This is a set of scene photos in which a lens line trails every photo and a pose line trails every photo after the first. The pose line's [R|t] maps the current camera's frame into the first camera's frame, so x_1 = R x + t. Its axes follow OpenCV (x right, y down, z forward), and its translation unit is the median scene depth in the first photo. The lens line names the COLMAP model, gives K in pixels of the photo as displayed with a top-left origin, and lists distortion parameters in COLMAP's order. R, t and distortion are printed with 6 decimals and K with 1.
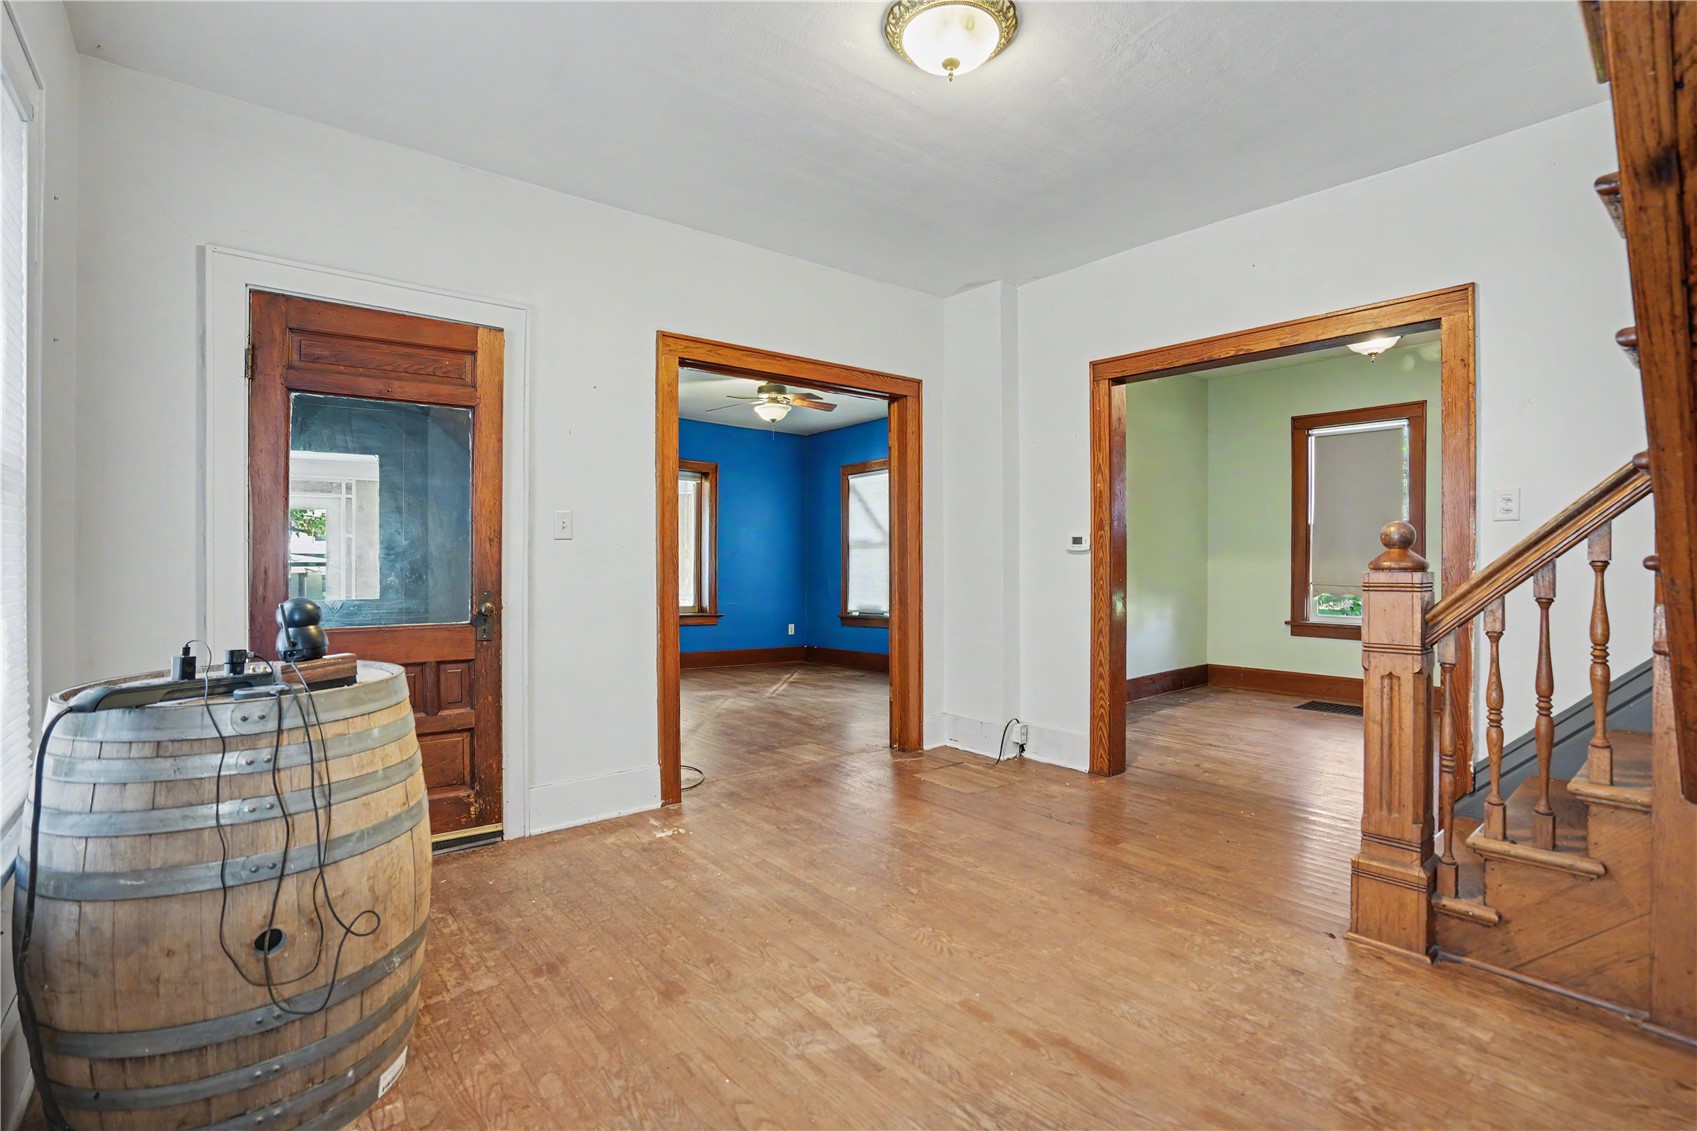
lens RADIAL K [[779.0, 0, 848.5], [0, 779.0, 565.5], [0, 0, 1]] dist [-0.021454, 0.000171]
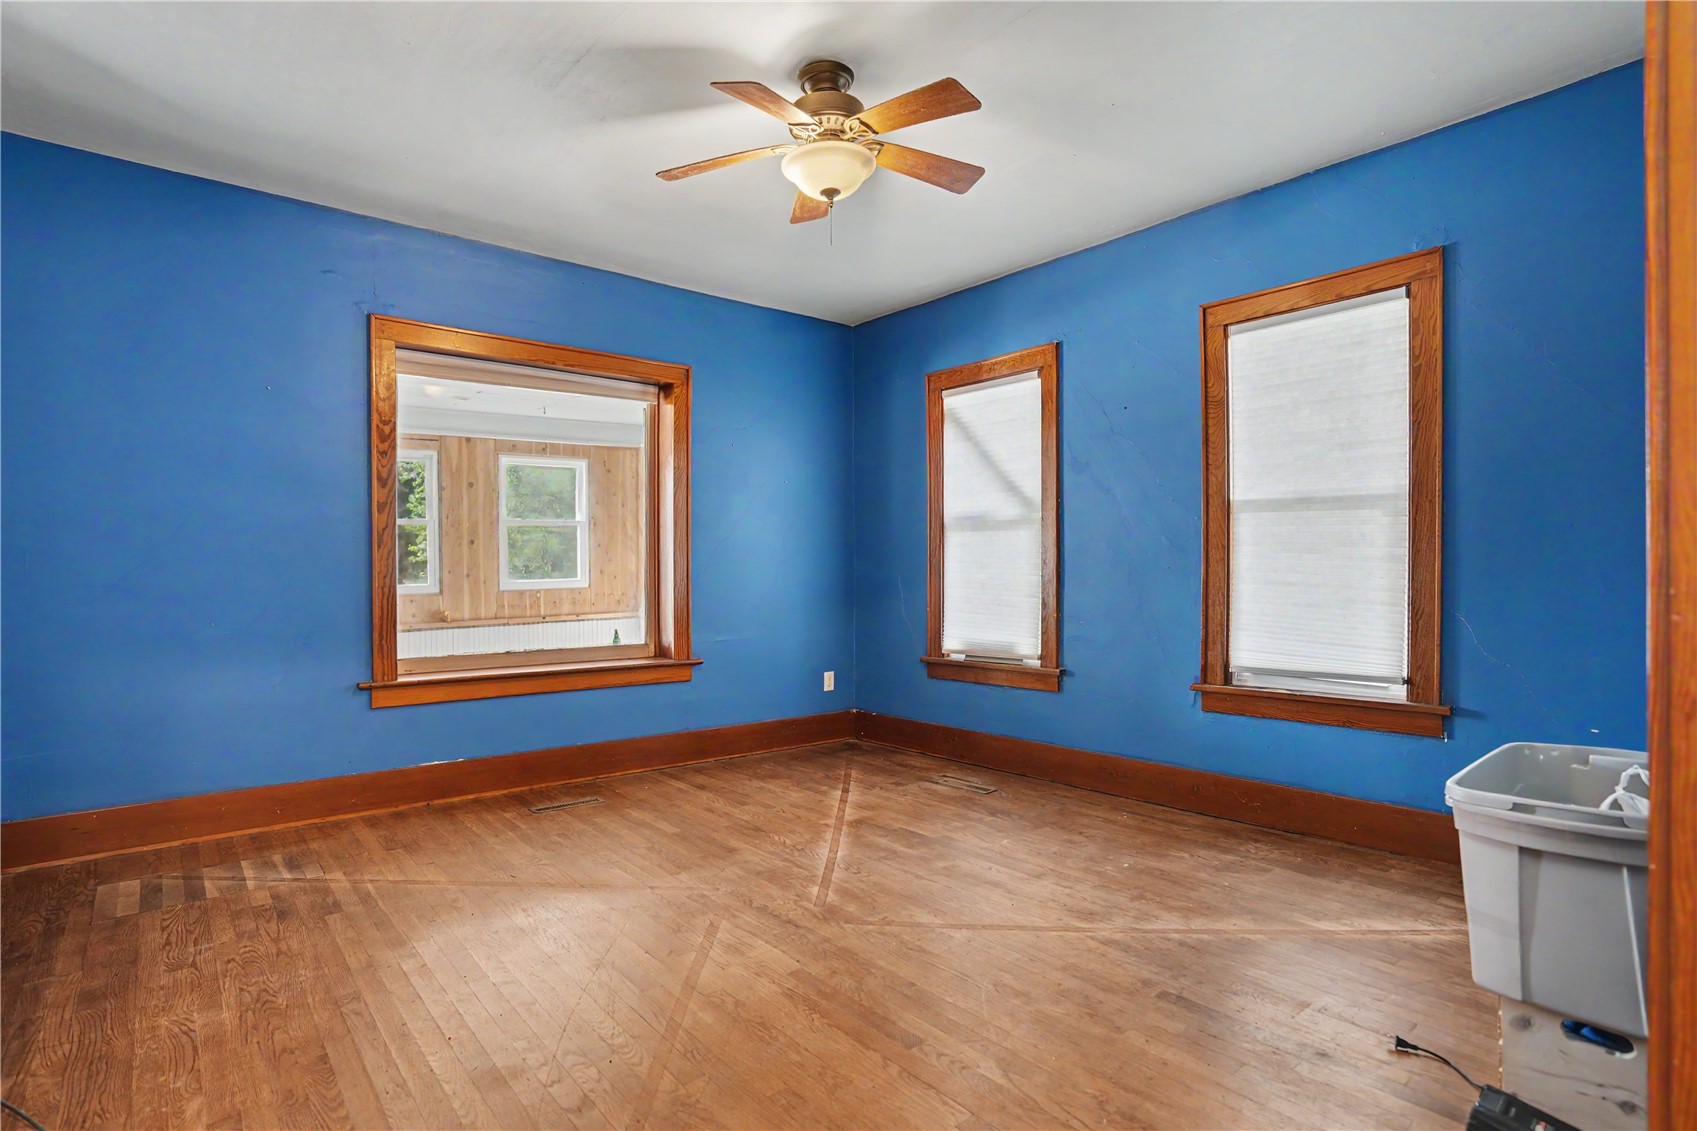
lens RADIAL K [[854.9, 0, 848.5], [0, 854.9, 565.5], [0, 0, 1]] dist [0.000227, -0.000008]
pose [[0.999964, -0.004953, 0.006870, -0.067484], [0.004880, 0.999931, 0.010696, -0.005704], [-0.006923, -0.010662, 0.999919, 0.430345]]
